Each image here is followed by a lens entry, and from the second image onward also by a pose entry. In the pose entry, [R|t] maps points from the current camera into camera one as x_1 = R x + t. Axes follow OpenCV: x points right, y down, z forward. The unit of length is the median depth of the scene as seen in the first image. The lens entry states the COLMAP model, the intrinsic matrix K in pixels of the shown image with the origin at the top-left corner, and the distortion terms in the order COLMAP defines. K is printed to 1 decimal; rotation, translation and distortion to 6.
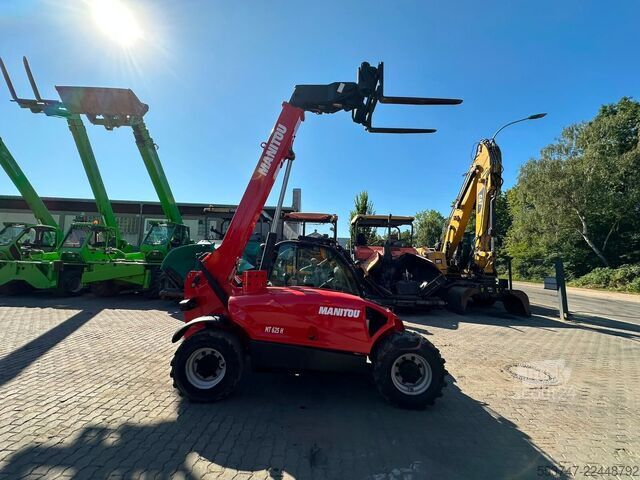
lens RADIAL K [[253.6, 0, 321.6], [0, 253.6, 239.1], [0, 0, 1]] dist [-0.001520, 0.000759]
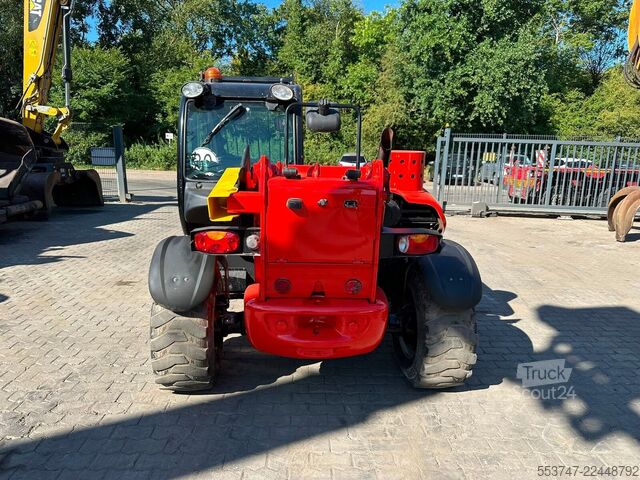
lens RADIAL K [[453.3, 0, 320.8], [0, 453.3, 246.4], [0, 0, 1]] dist [0.018971, -0.026567]
pose [[-0.044559, -0.239685, 0.969828, -0.461774], [-0.118895, 0.965165, 0.233069, 0.042022], [-0.991906, -0.104923, -0.071504, 0.444886]]
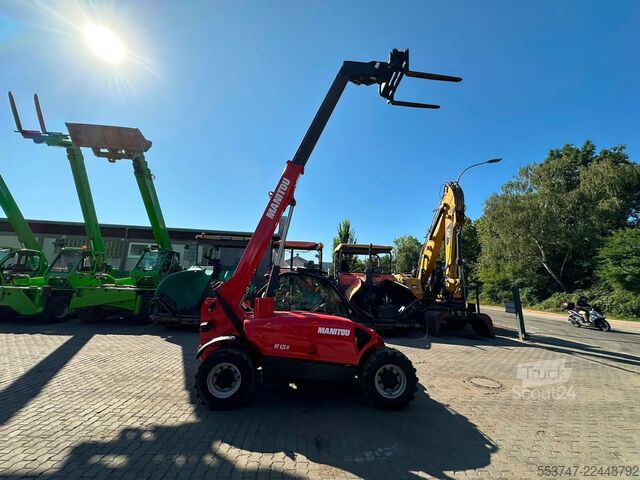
lens RADIAL K [[253.6, 0, 321.4], [0, 253.6, 238.5], [0, 0, 1]] dist [-0.001520, 0.000759]
pose [[0.997175, 0.016444, 0.073291, -0.030561], [-0.009474, 0.995485, -0.094447, -0.017386], [-0.074514, 0.093486, 0.992828, -0.096477]]
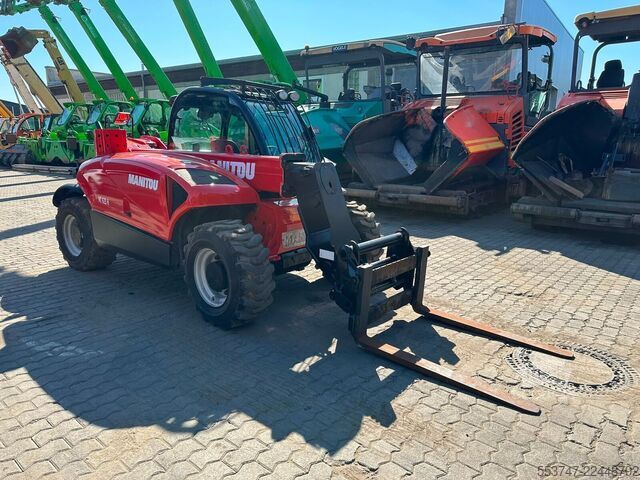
lens RADIAL K [[453.3, 0, 318.6], [0, 453.3, 240.3], [0, 0, 1]] dist [0.018971, -0.026567]
pose [[0.762769, 0.109761, -0.637288, 0.417718], [0.074836, 0.963887, 0.255582, 0.049682], [0.642327, -0.242643, 0.727008, 0.109545]]
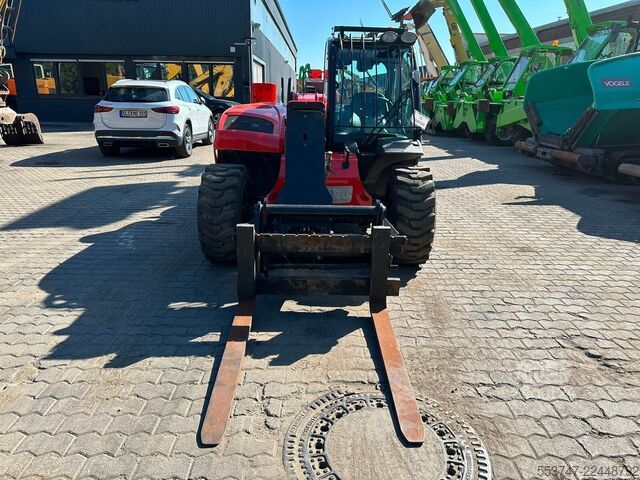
lens RADIAL K [[434.2, 0, 322.4], [0, 434.2, 238.6], [0, 0, 1]] dist [0.002966, -0.001167]
pose [[0.032282, 0.276419, -0.960495, 0.528024], [0.071204, 0.957918, 0.278071, 0.083002], [0.996939, -0.077368, 0.011241, 0.428714]]
